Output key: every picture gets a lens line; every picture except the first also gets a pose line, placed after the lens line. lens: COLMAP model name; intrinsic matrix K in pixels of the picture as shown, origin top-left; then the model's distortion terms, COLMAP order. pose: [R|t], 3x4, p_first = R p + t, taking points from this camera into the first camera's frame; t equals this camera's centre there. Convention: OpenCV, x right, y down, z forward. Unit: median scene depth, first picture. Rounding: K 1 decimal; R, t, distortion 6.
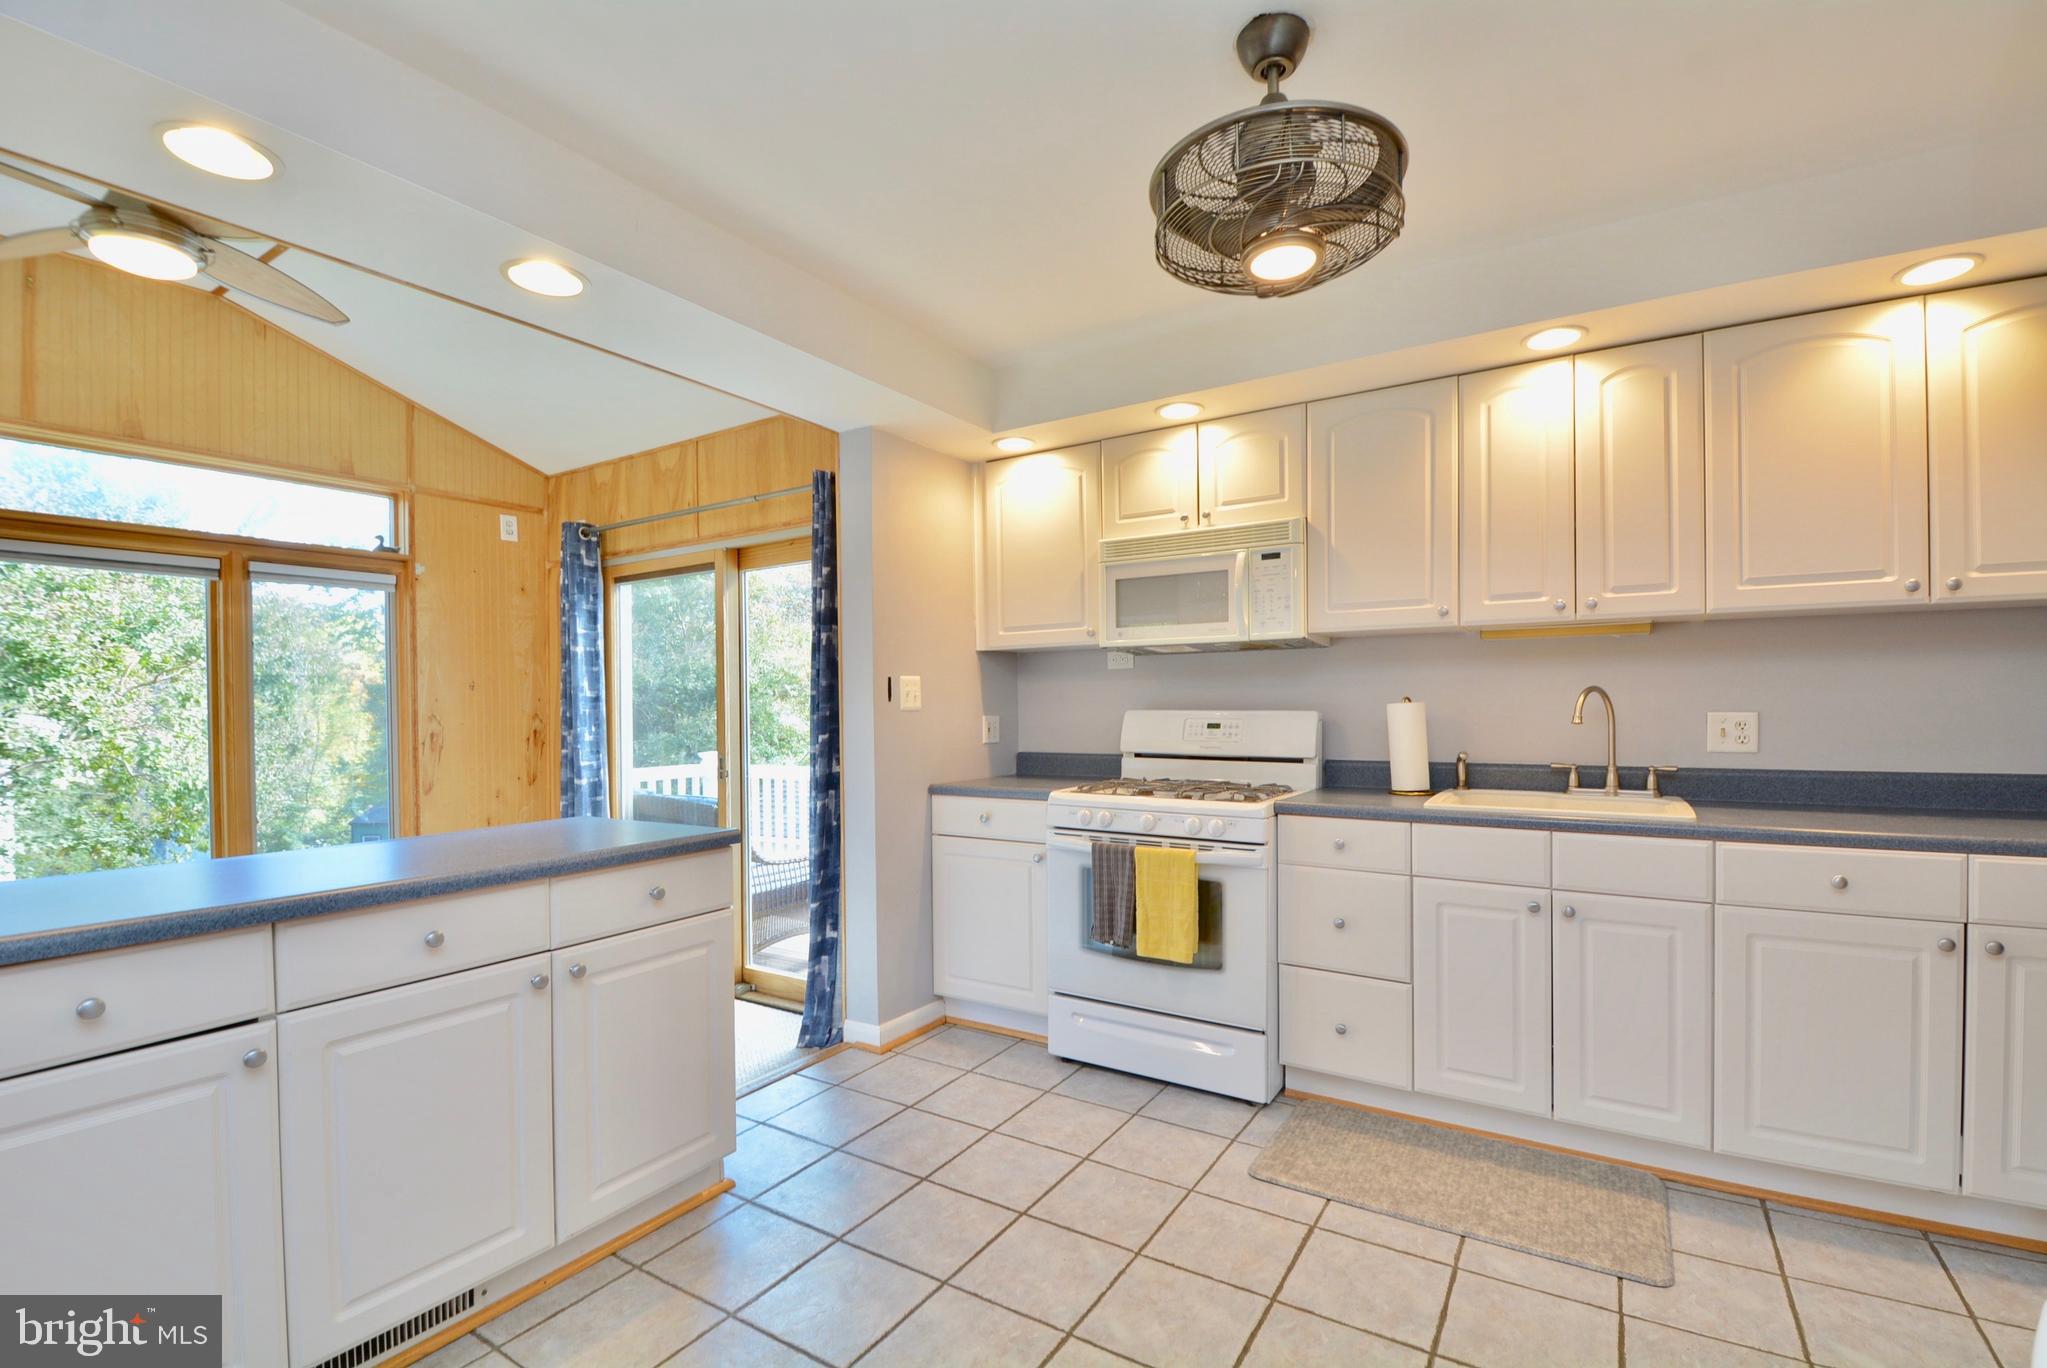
lens RADIAL K [[906.4, 0, 1044.4], [0, 906.4, 708.0], [0, 0, 1]] dist [0.022726, -0.027009]
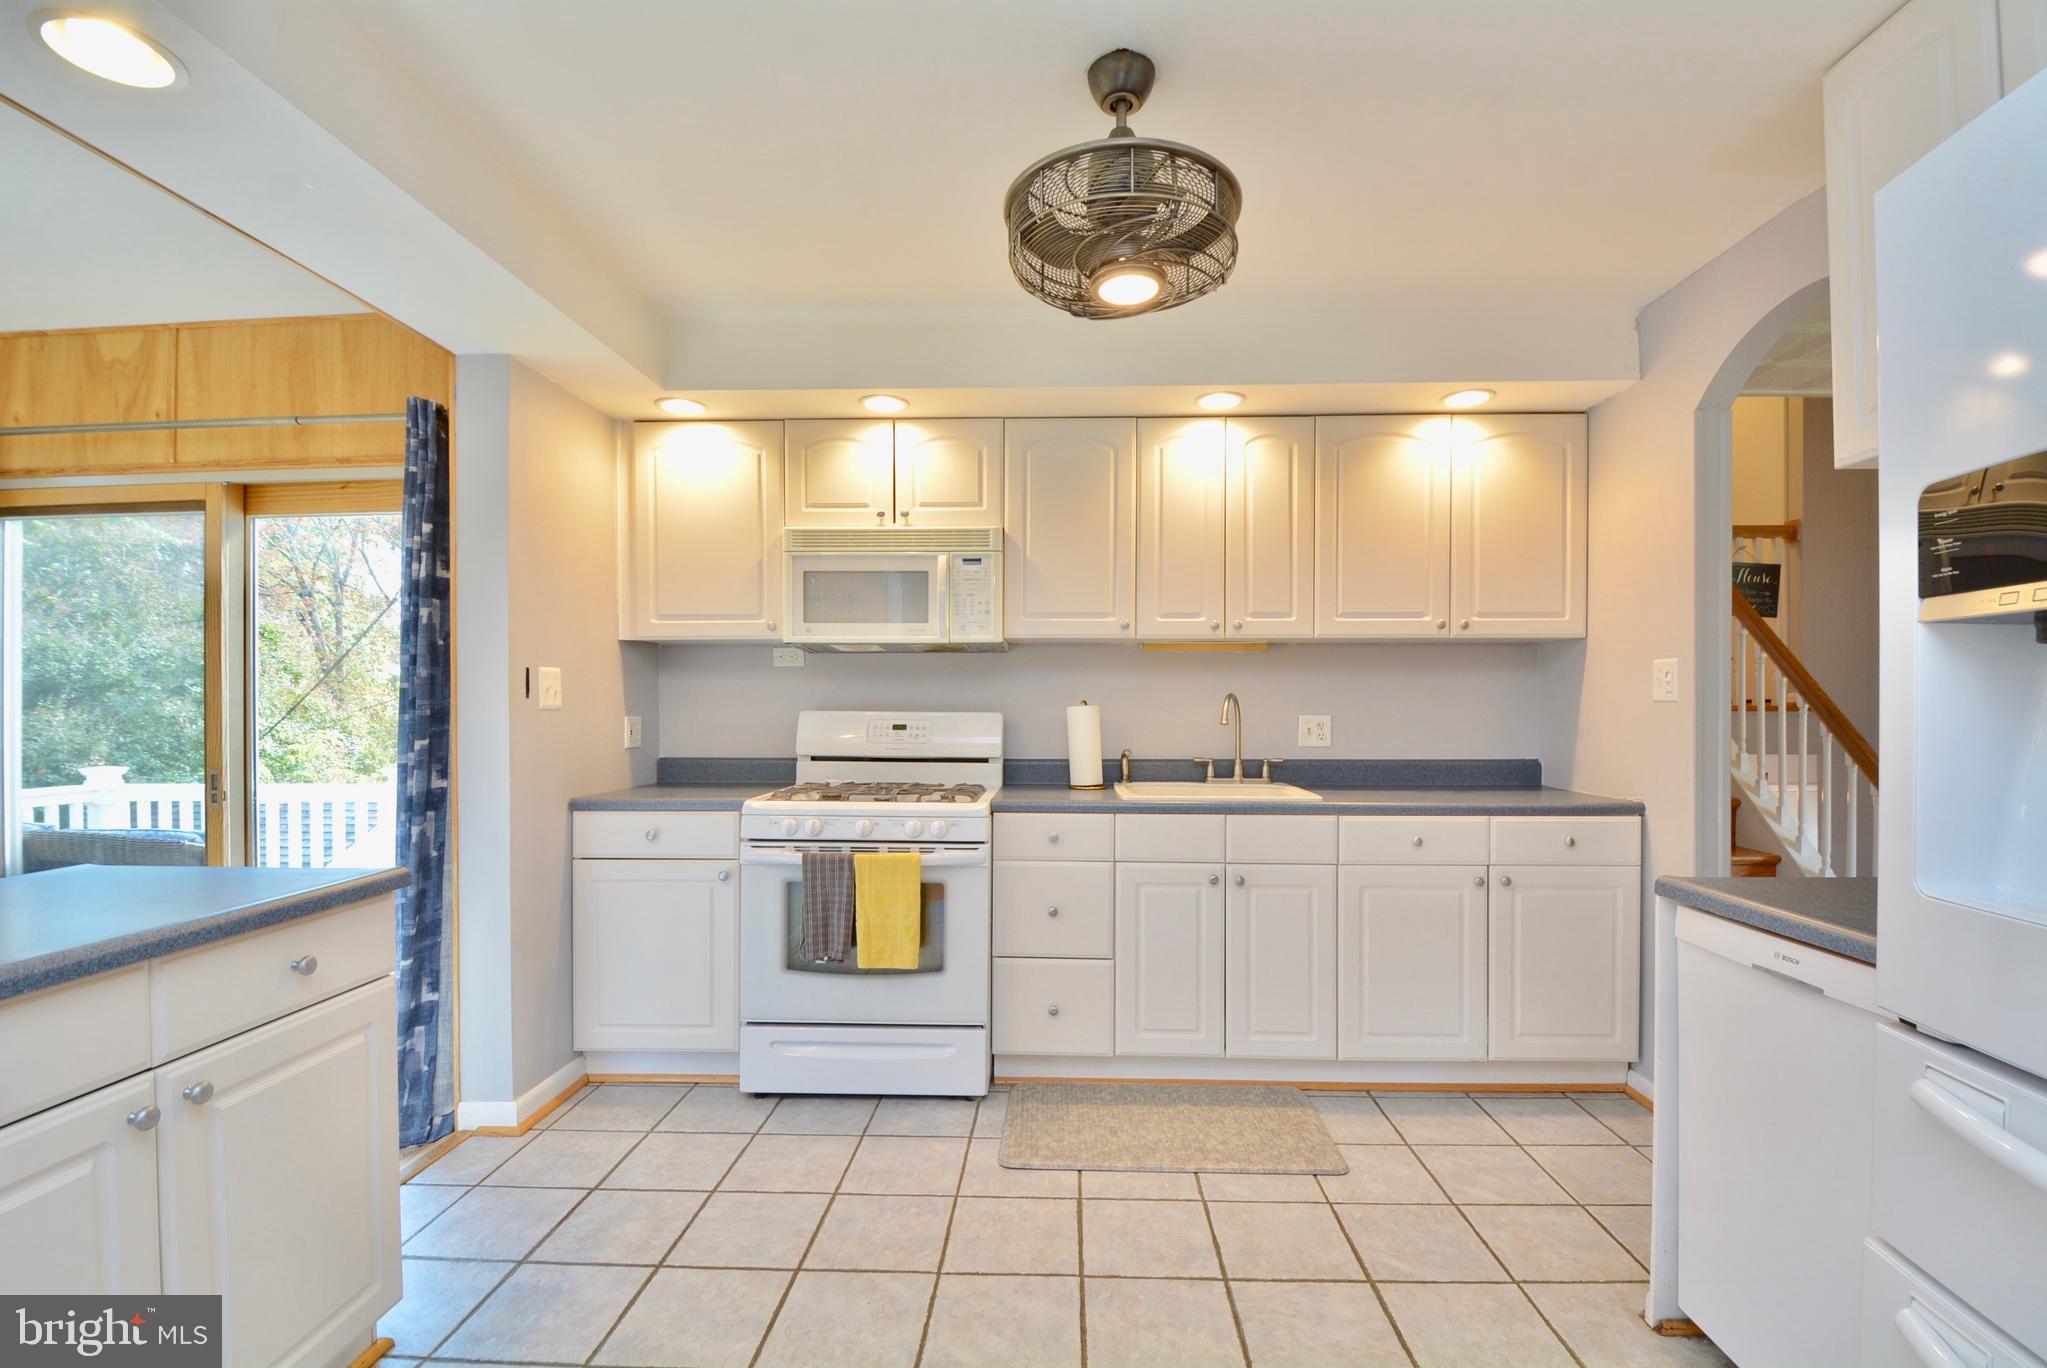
lens RADIAL K [[906.4, 0, 1044.4], [0, 906.4, 708.0], [0, 0, 1]] dist [0.022726, -0.027009]
pose [[0.866181, 0.008373, 0.499659, -0.186278], [-0.006793, 0.999965, -0.004981, 0.002789], [-0.499683, 0.000920, 0.866208, 0.069891]]
